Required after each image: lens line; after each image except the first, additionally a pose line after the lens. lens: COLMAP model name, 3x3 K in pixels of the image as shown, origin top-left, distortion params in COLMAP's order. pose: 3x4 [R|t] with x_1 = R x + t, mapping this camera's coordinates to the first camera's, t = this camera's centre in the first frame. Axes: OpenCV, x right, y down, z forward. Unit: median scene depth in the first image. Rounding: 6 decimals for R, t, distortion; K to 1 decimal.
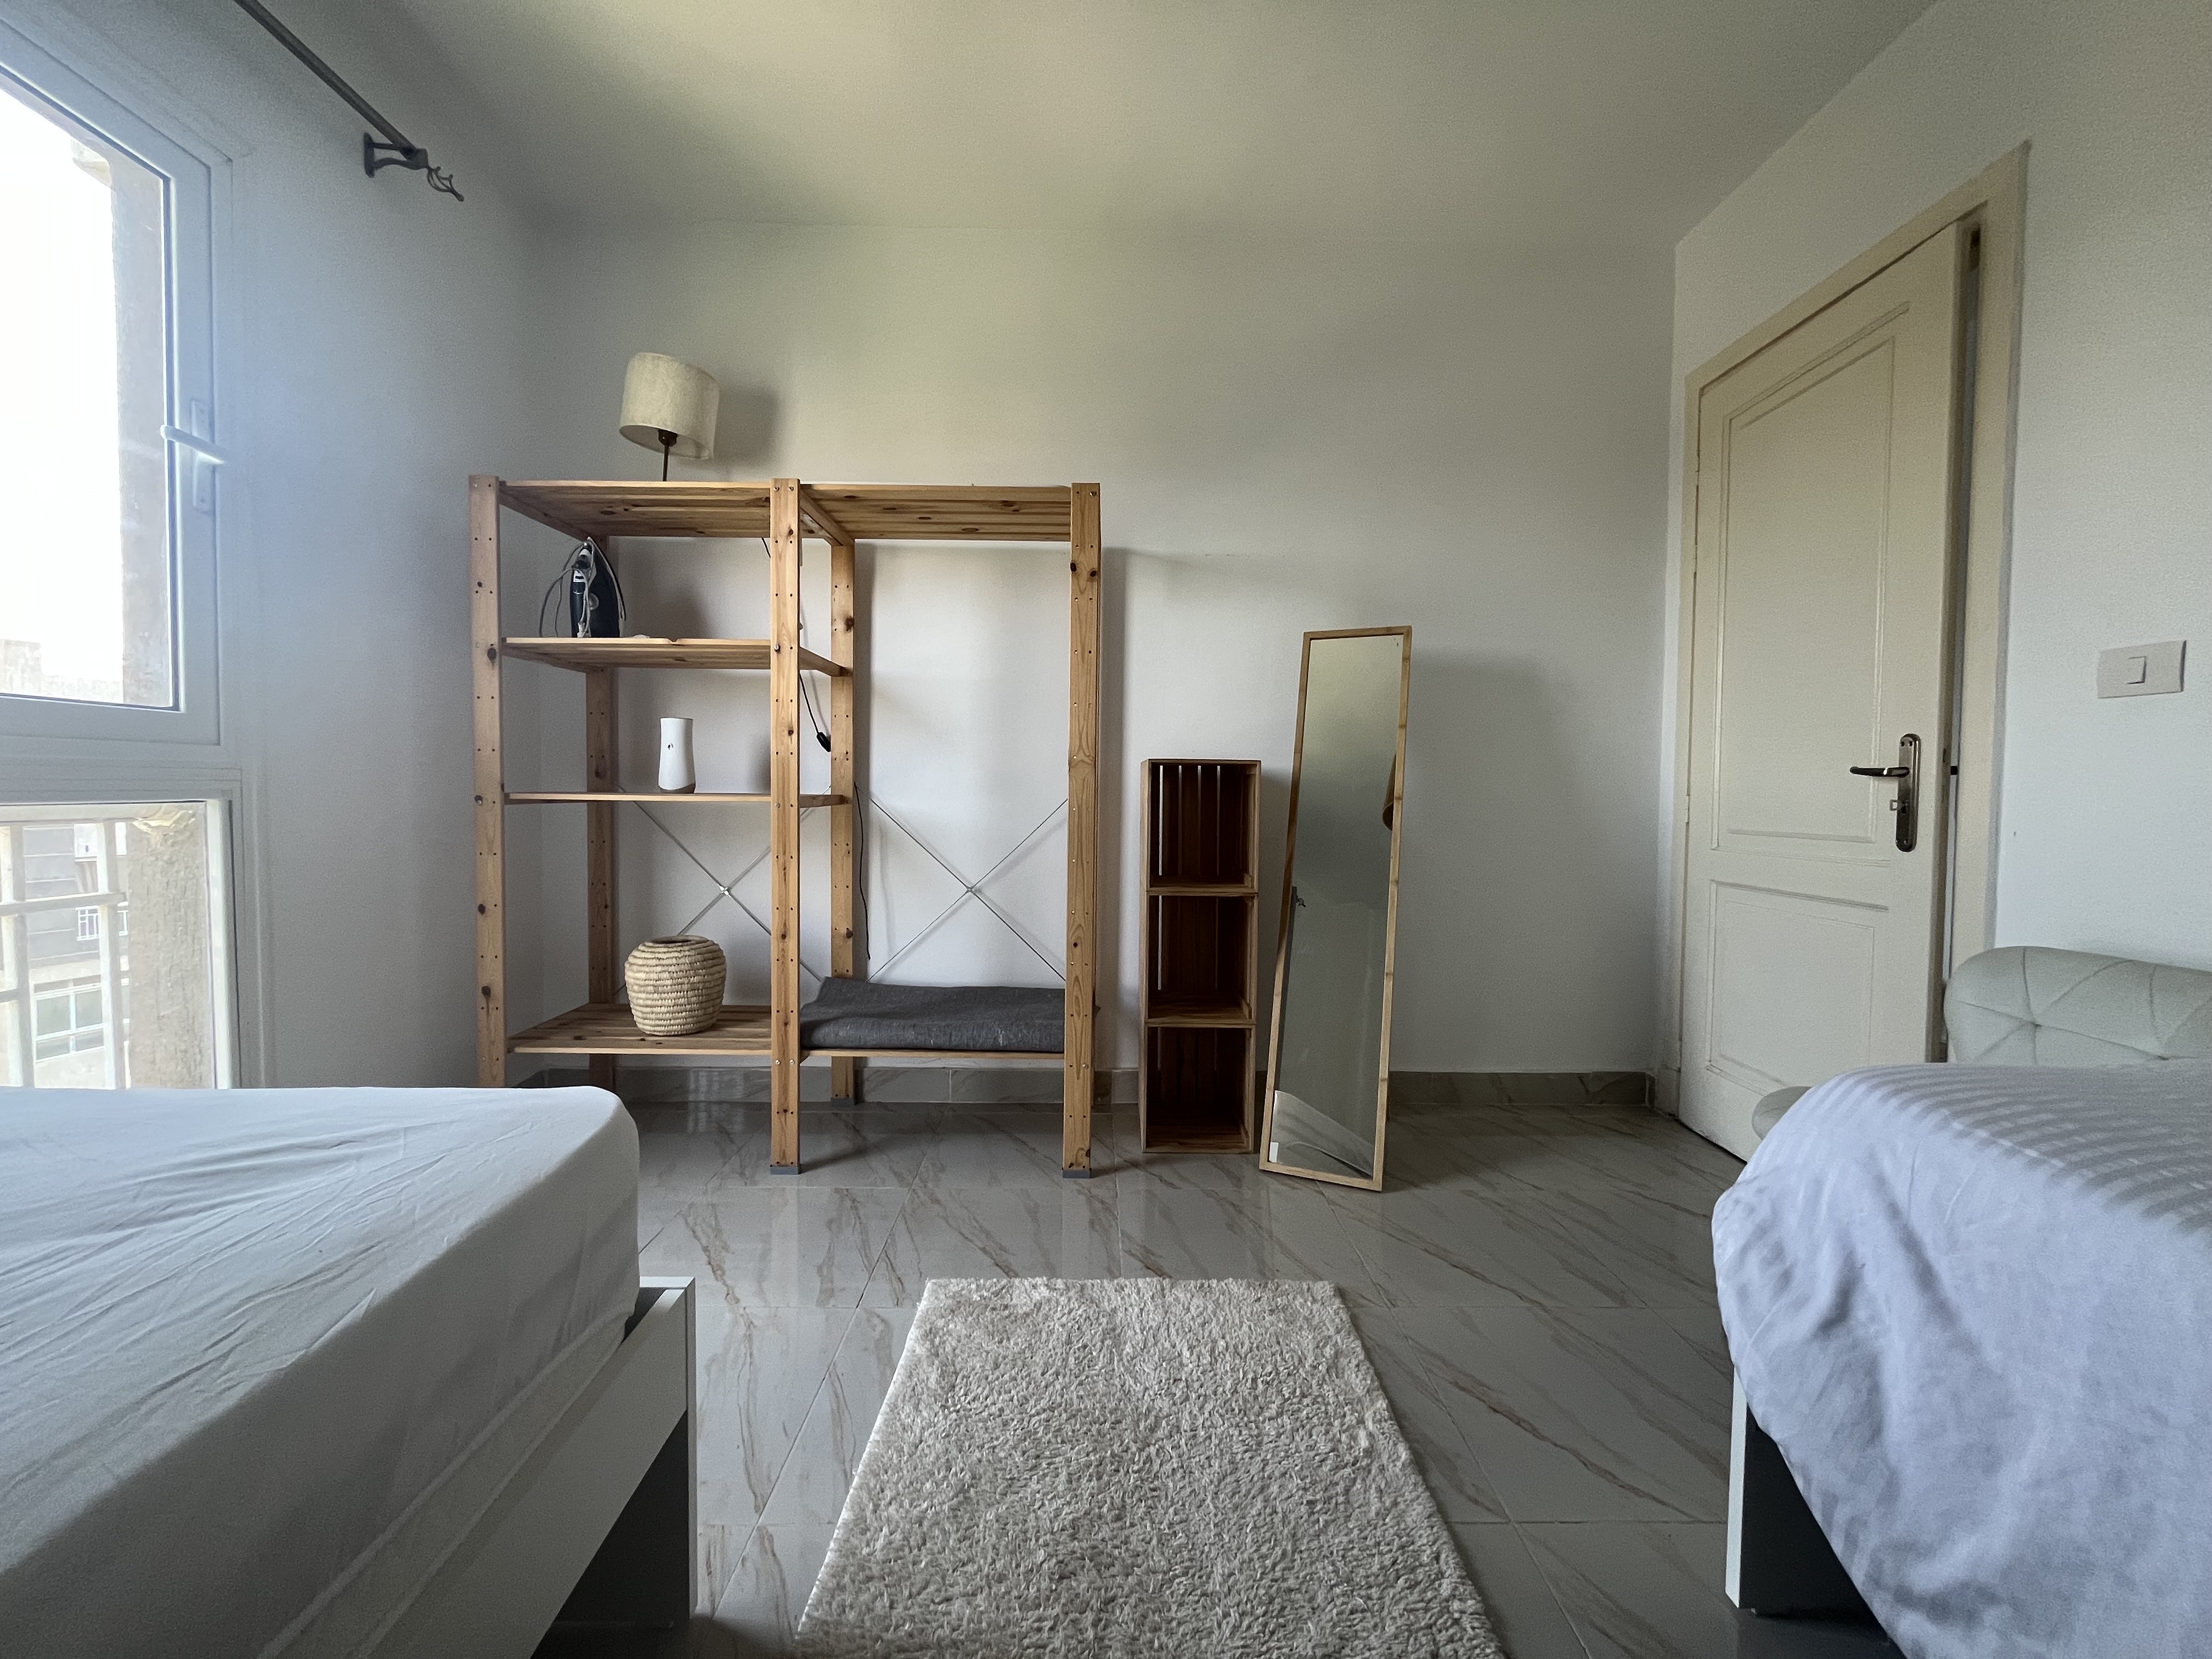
lens RADIAL K [[895.6, 0, 1107.0], [0, 895.6, 823.6], [0, 0, 1]] dist [-0.000801, -0.000243]
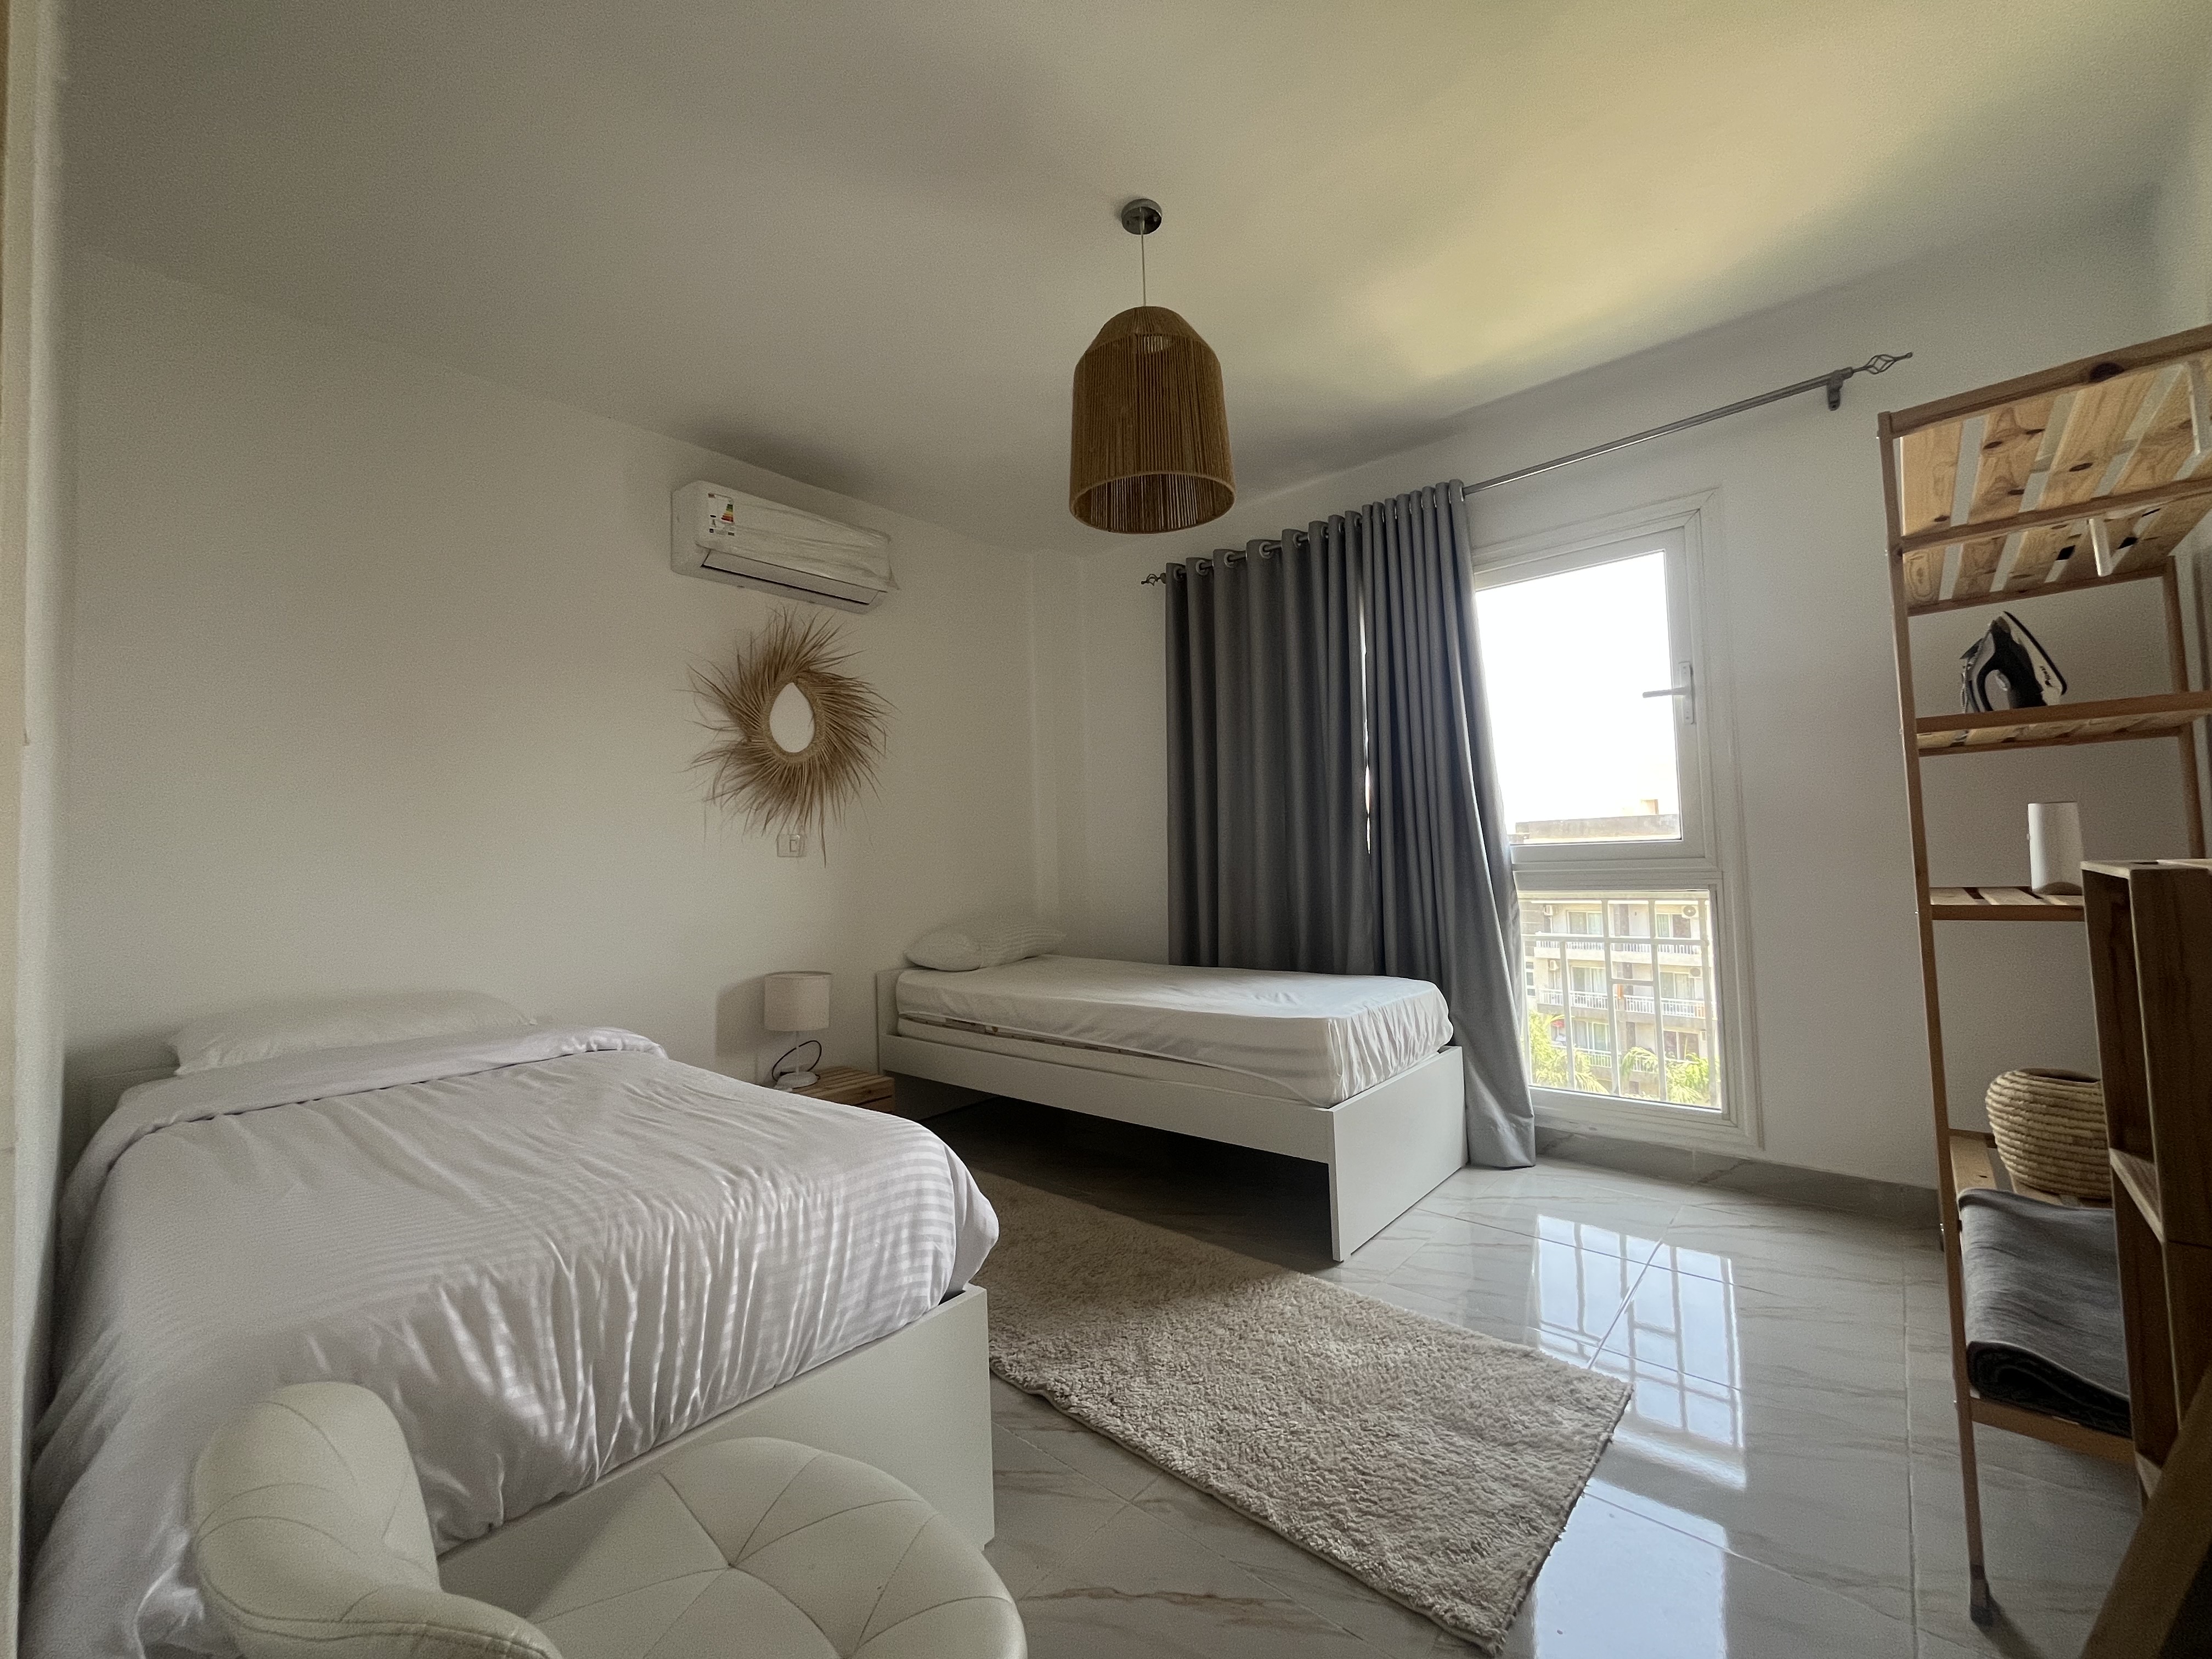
lens RADIAL K [[895.6, 0, 1107.0], [0, 895.6, 823.6], [0, 0, 1]] dist [-0.000801, -0.000243]
pose [[-0.678012, -0.020024, -0.734778, 1.131227], [0.005031, 0.999479, -0.031880, -0.115037], [0.735034, -0.025312, -0.677558, 1.474298]]
